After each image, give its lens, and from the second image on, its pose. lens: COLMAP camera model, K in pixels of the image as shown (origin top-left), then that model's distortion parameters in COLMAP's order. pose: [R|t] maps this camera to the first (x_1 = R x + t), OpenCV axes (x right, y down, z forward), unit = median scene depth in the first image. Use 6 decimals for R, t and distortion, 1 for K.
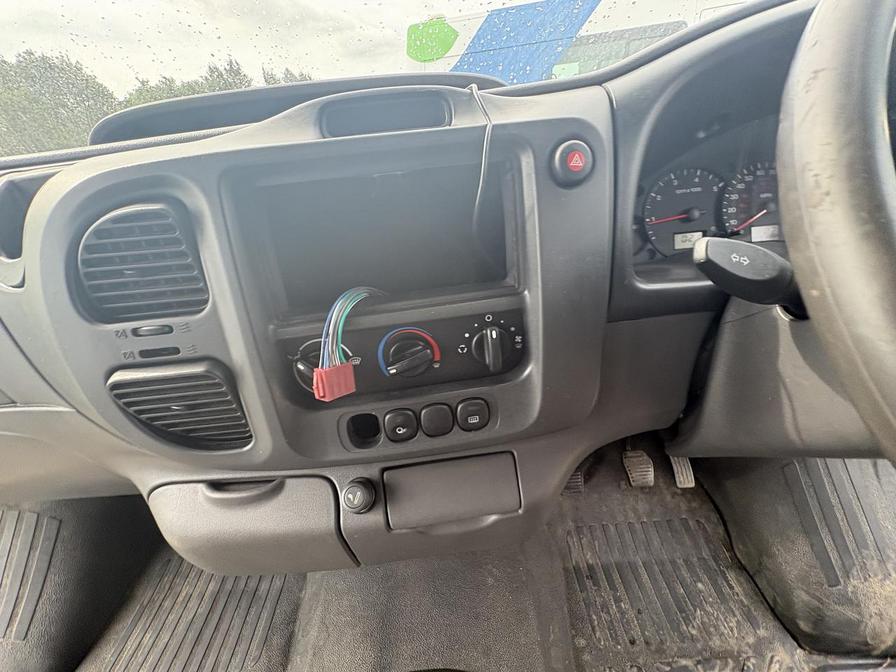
lens RADIAL K [[356.4, 0, 445.3], [0, 356.4, 339.7], [0, 0, 1]] dist [-0.000743, -0.000395]
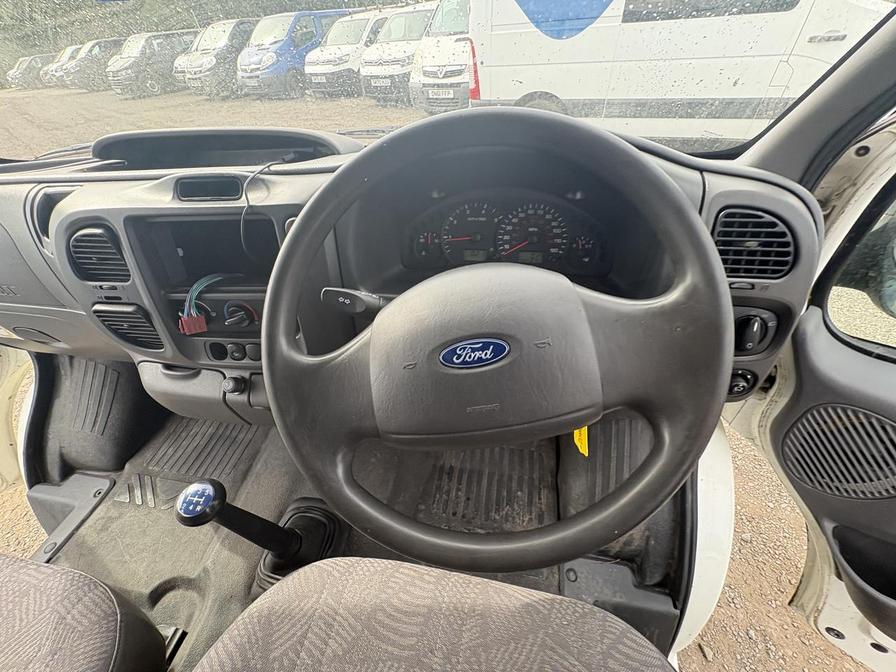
lens RADIAL K [[356.4, 0, 450.5], [0, 356.4, 340.0], [0, 0, 1]] dist [-0.000743, -0.000395]
pose [[0.980298, 0.155866, -0.121333, 0.595272], [-0.127374, 0.968315, 0.214806, -0.180415], [0.150970, -0.195120, 0.969091, -0.315722]]
